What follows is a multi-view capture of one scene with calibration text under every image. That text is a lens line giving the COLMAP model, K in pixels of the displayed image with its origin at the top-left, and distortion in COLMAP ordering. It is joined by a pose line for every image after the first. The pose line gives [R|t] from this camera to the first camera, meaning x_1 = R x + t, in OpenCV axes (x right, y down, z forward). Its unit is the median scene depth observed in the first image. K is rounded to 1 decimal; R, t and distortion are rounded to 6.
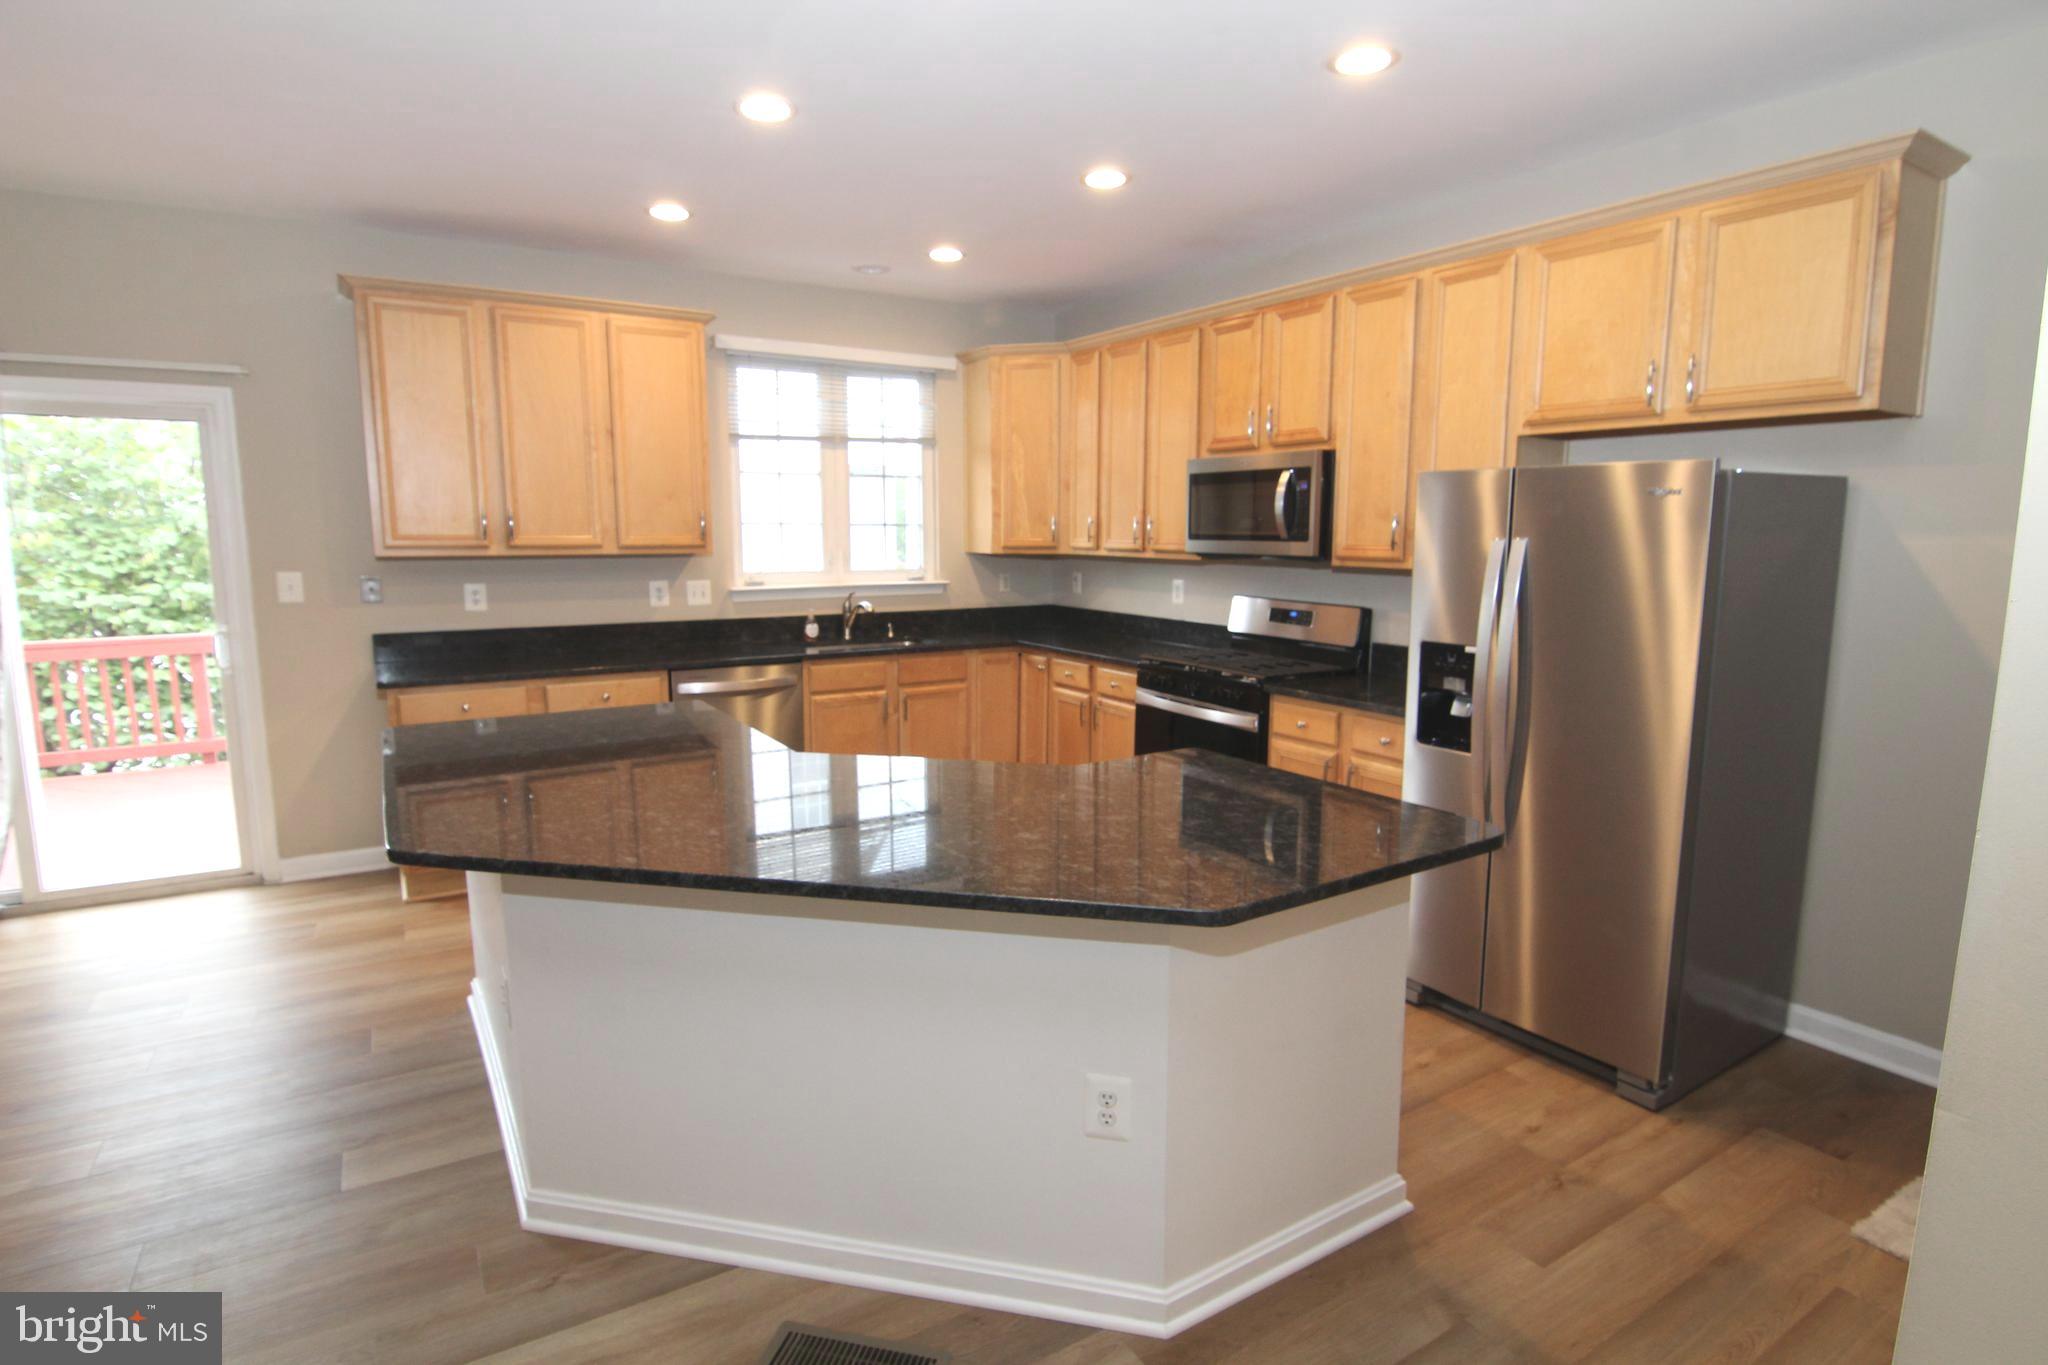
lens RADIAL K [[1040.5, 0, 1026.9], [0, 1040.5, 681.2], [0, 0, 1]] dist [-0.002680, -0.013760]
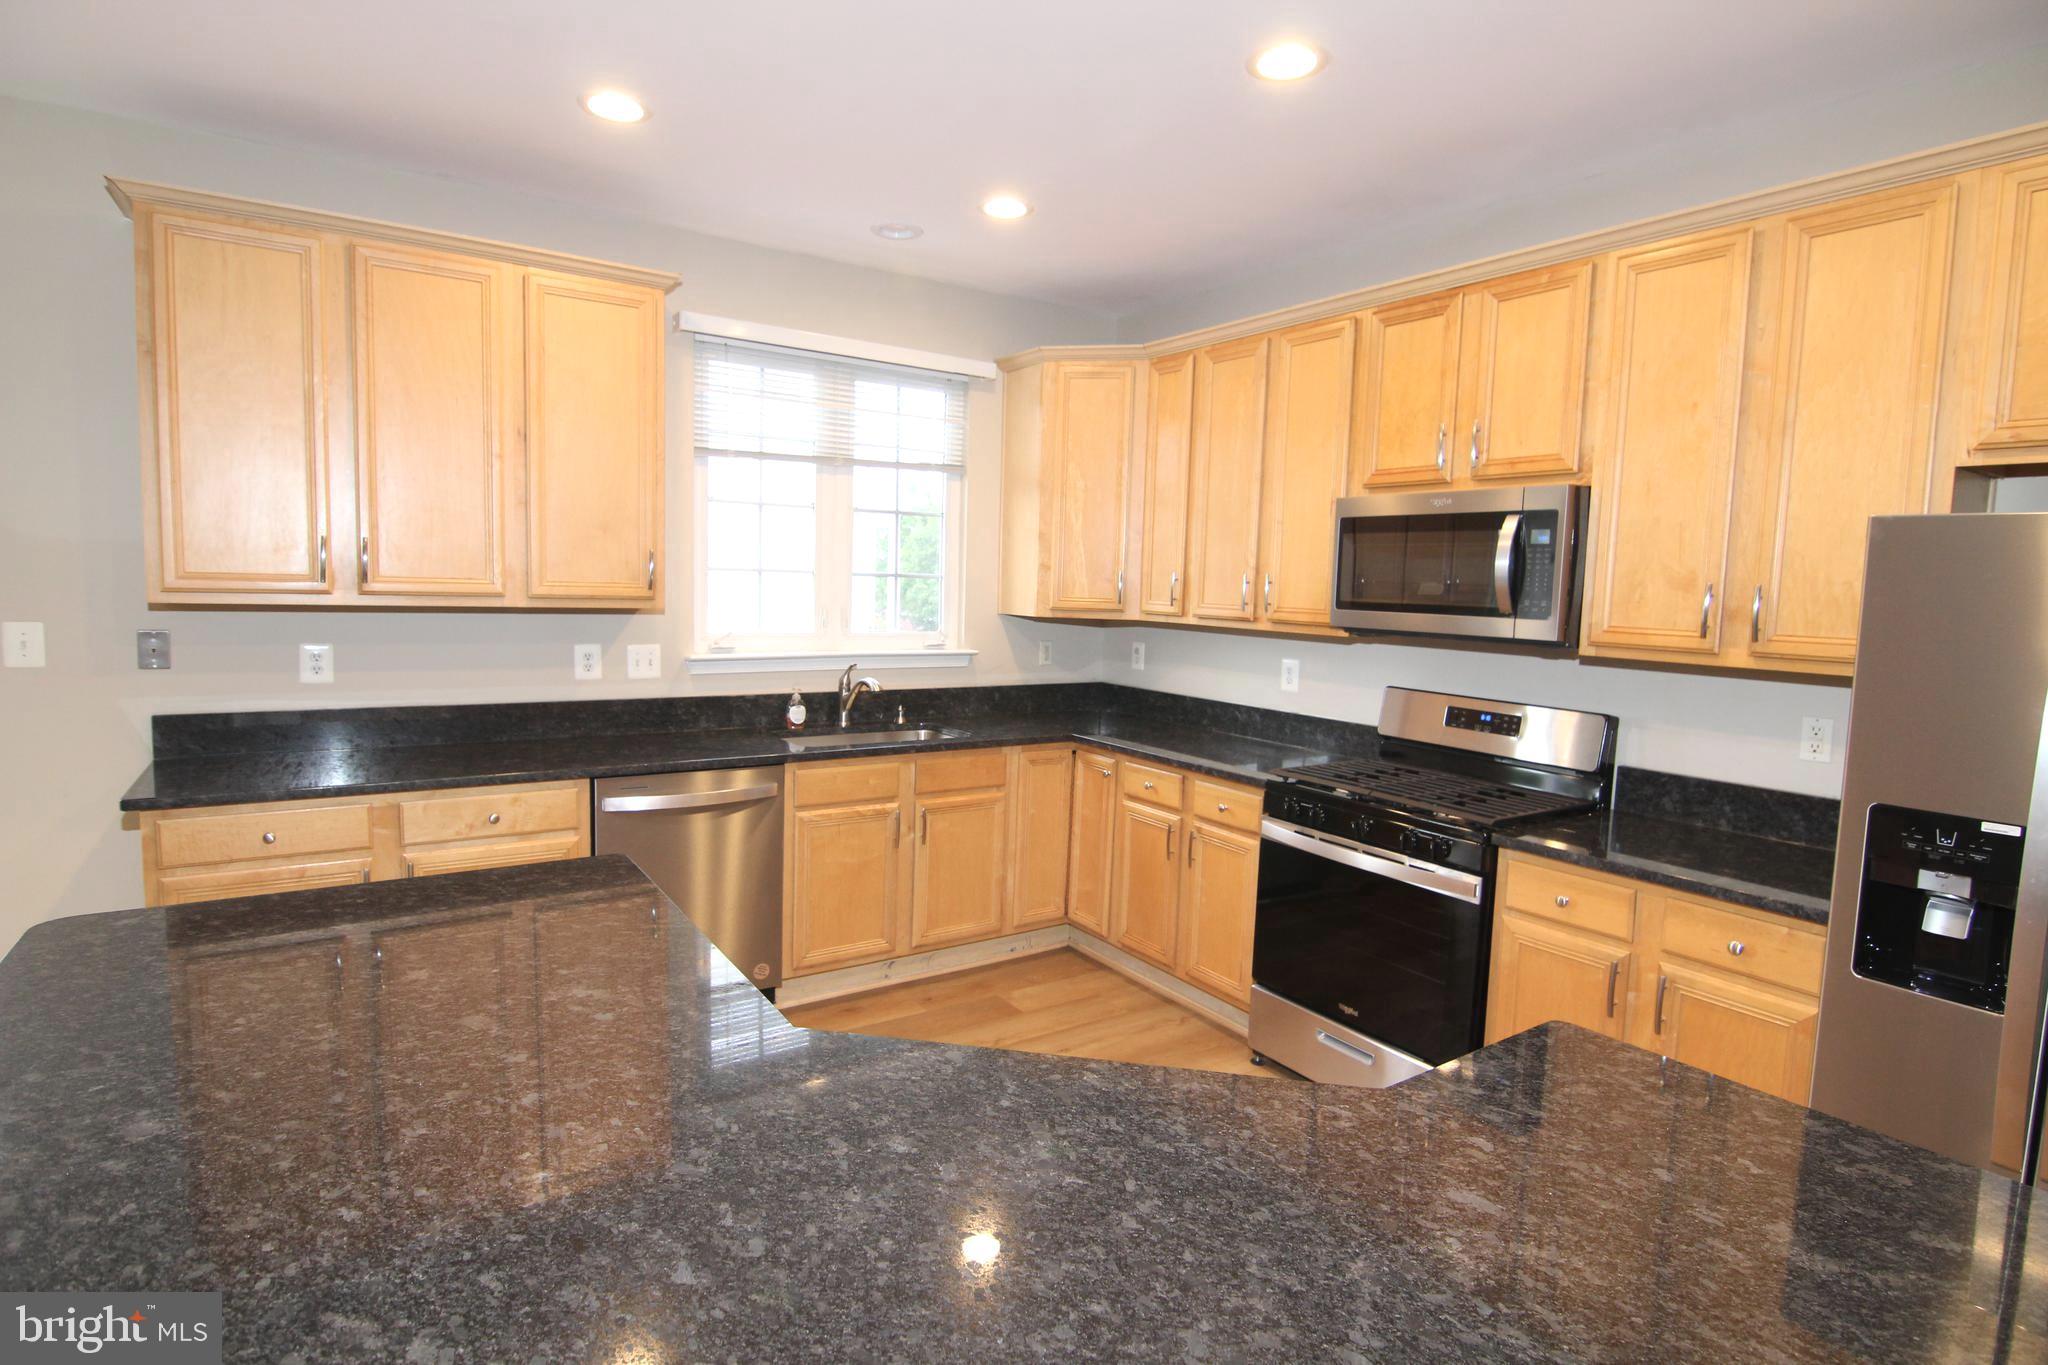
lens RADIAL K [[1039.8, 0, 1028.8], [0, 1039.8, 678.2], [0, 0, 1]] dist [-0.003069, -0.017033]
pose [[0.999103, 0.024821, 0.034303, -0.079495], [-0.022987, 0.998337, -0.052874, -0.045928], [-0.035559, 0.052038, 0.998012, 0.298102]]
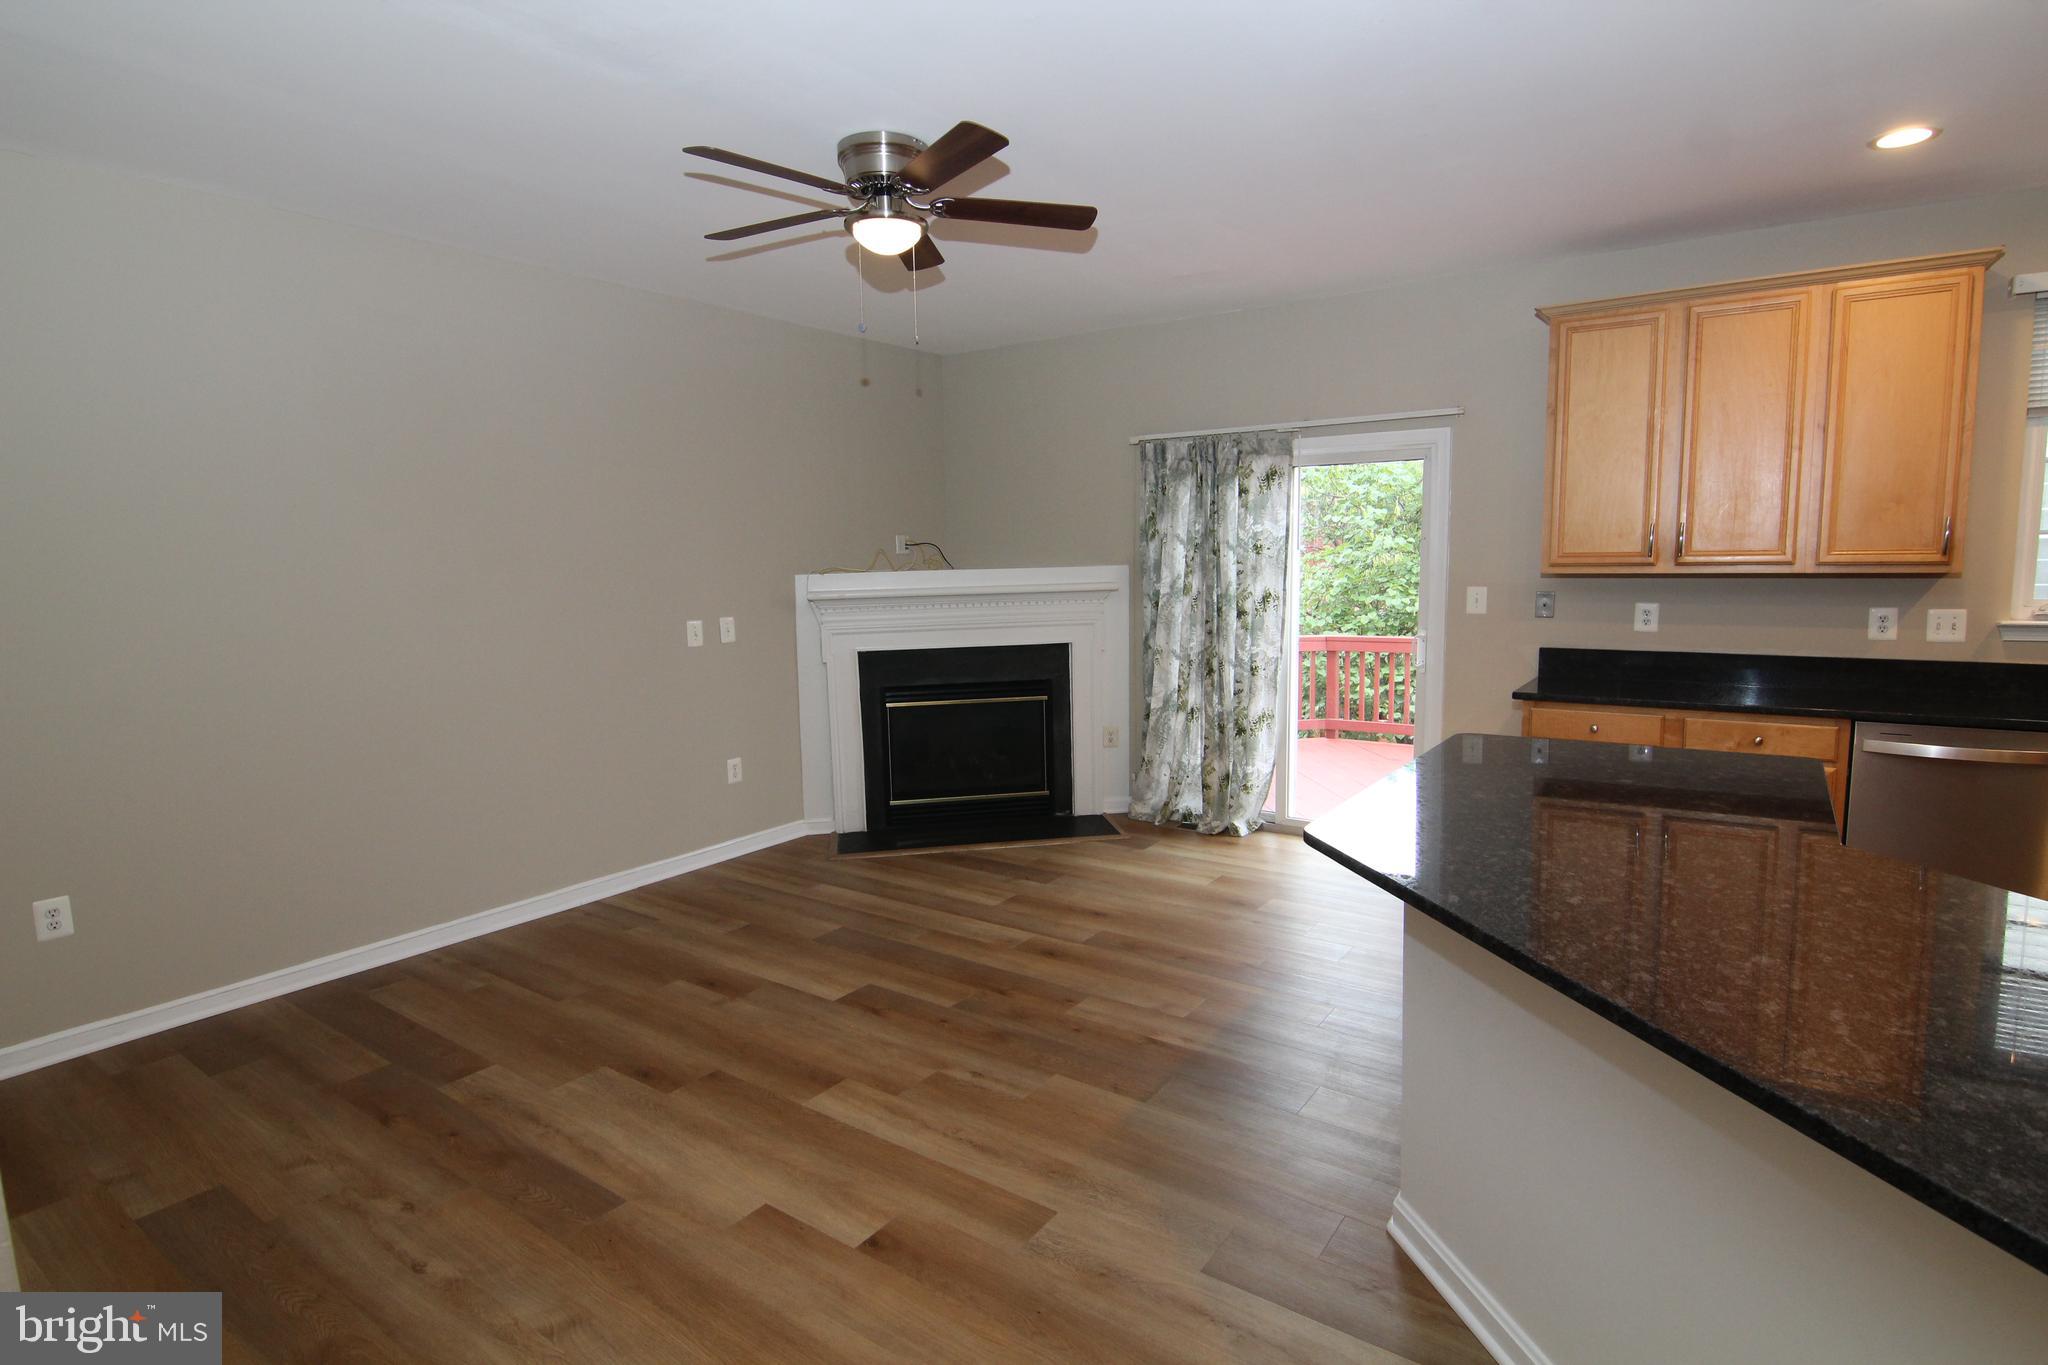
lens RADIAL K [[1040.5, 0, 1026.9], [0, 1040.5, 681.2], [0, 0, 1]] dist [-0.002680, -0.013760]
pose [[0.389101, 0.100076, -0.915743, 0.127347], [-0.115324, 0.991553, 0.059360, -0.013633], [0.913948, 0.082510, 0.397355, 0.109431]]
